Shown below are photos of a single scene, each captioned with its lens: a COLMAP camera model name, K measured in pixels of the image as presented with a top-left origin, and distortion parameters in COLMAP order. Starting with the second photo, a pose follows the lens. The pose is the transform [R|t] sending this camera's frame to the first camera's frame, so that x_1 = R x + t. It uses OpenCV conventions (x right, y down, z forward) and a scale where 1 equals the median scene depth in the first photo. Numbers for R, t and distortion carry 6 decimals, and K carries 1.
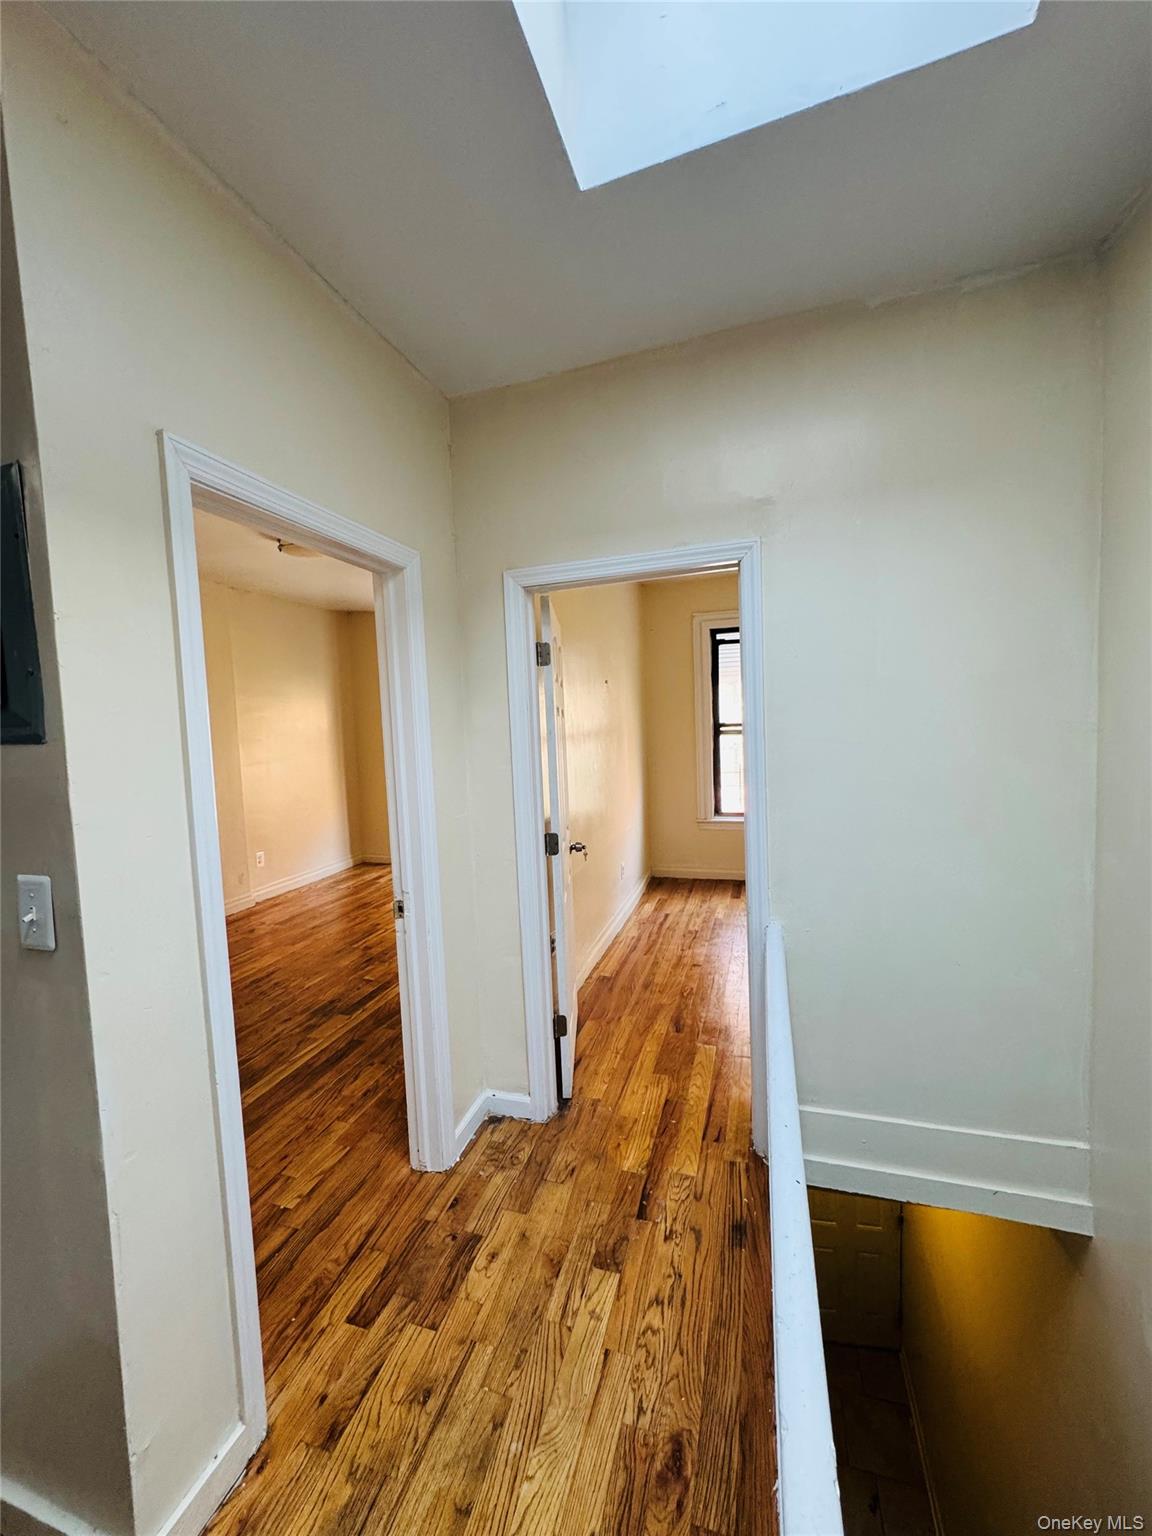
lens RADIAL K [[611.1, 0, 574.7], [0, 611.1, 766.5], [0, 0, 1]] dist [-0.003363, 0.000432]
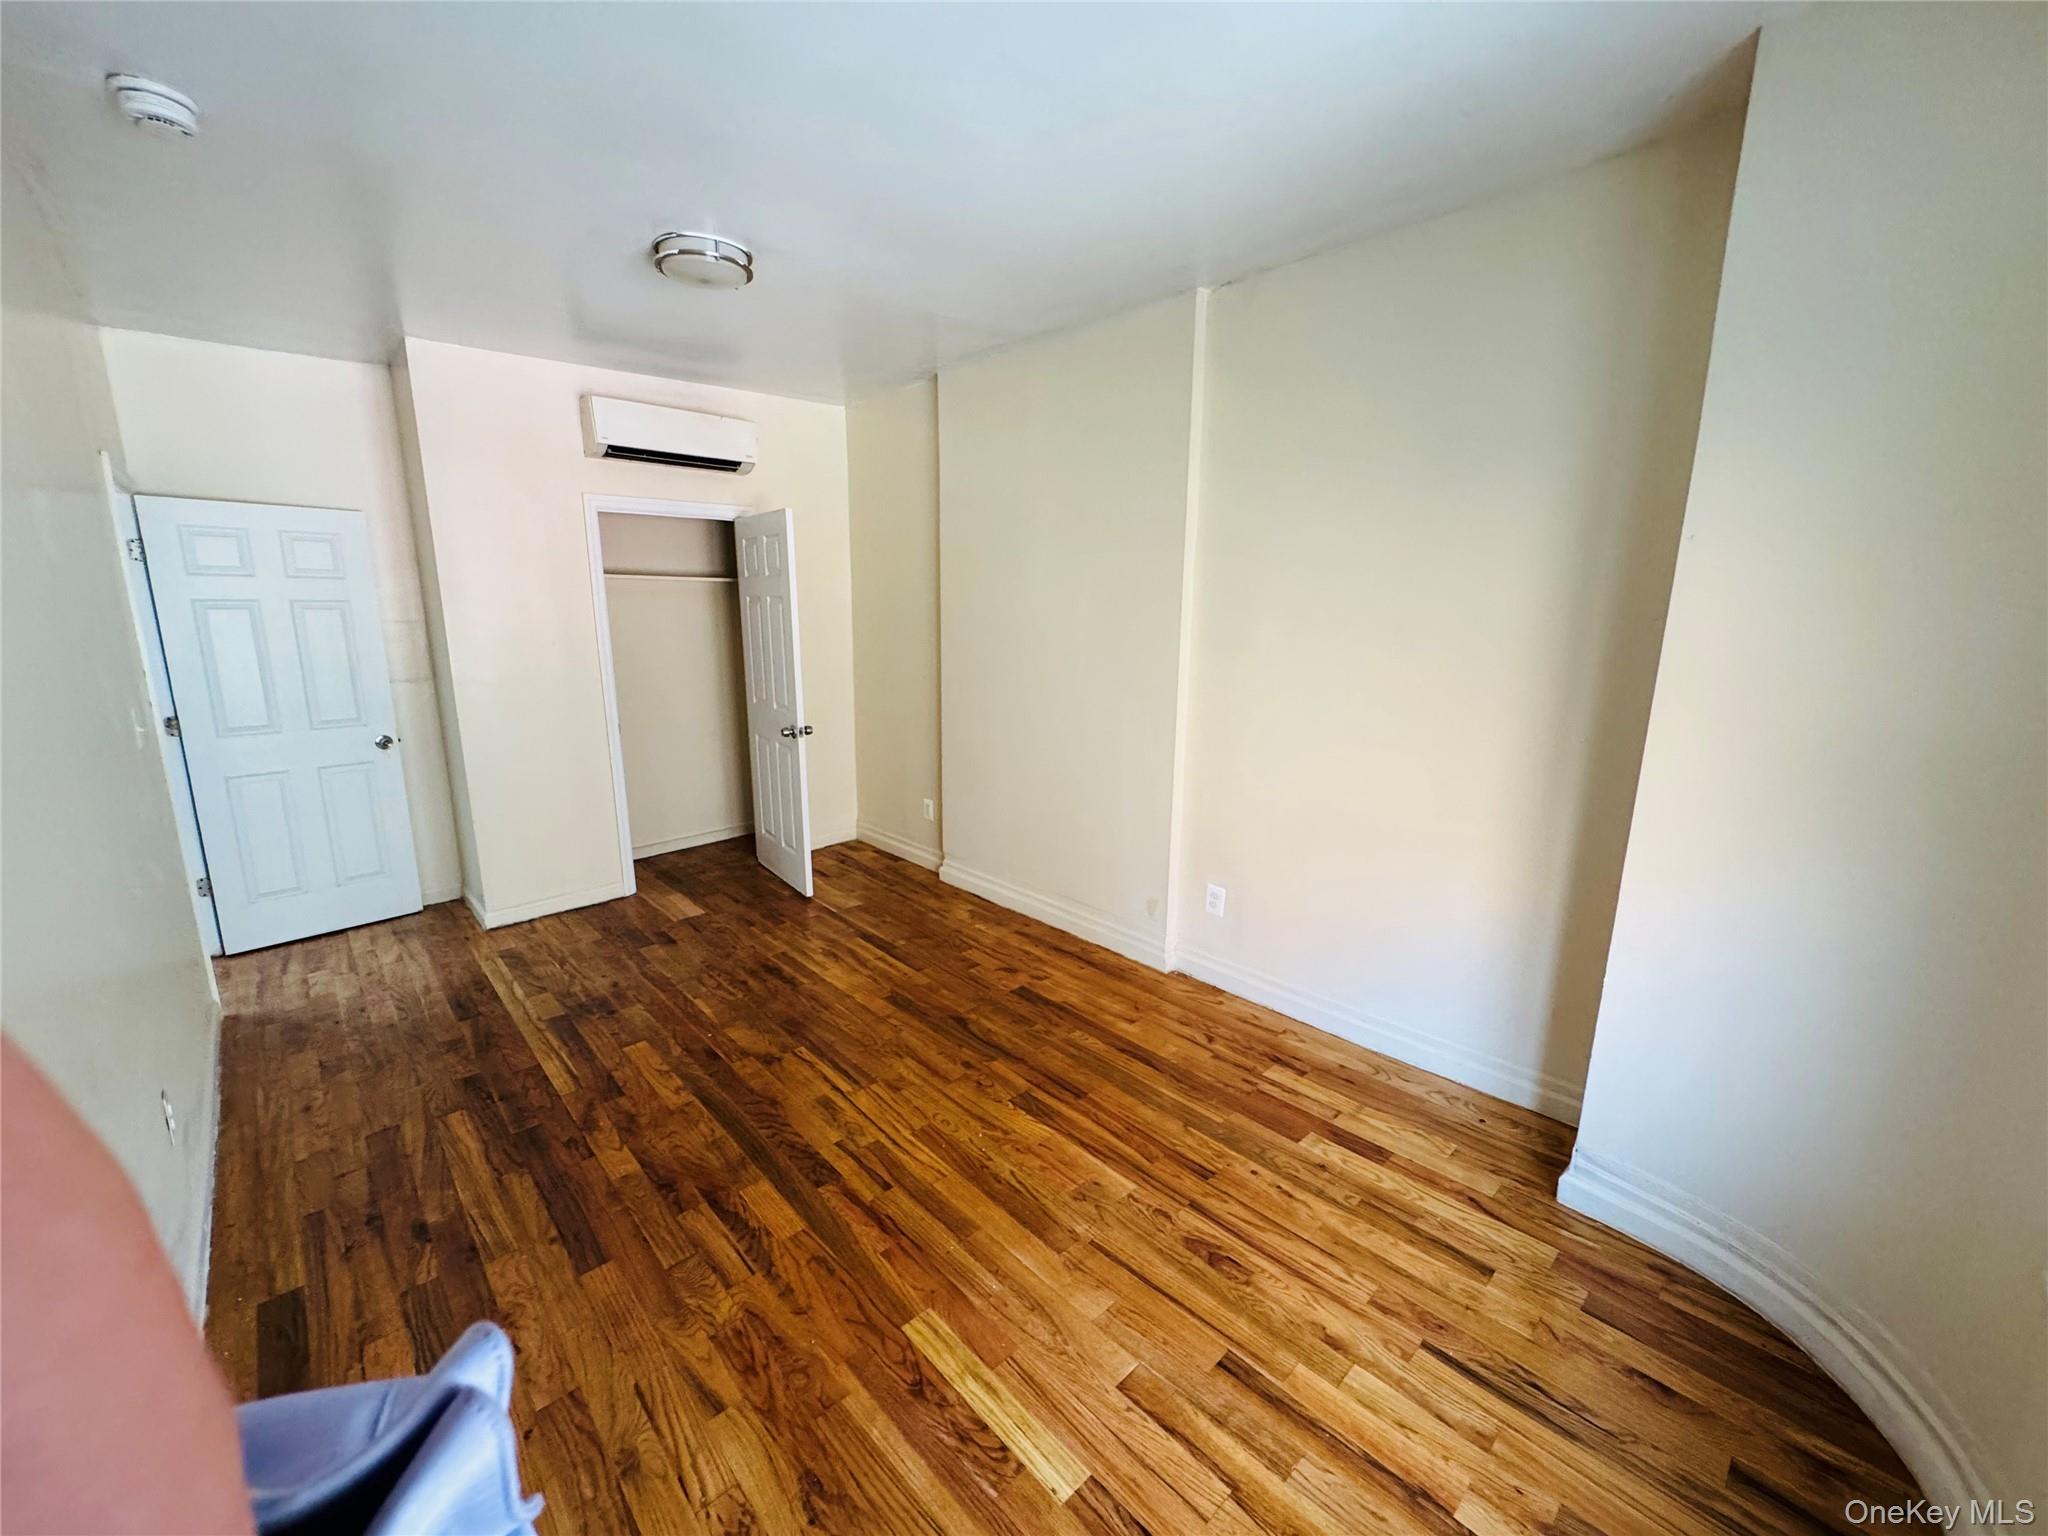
lens RADIAL K [[814.9, 0, 1024.6], [0, 814.9, 775.9], [0, 0, 1]] dist [-0.003363, 0.000432]
pose [[-0.497681, 0.216860, -0.839813, 0.087279], [-0.051430, 0.959158, 0.278156, -0.149016], [0.865834, 0.181624, -0.466201, 1.621063]]
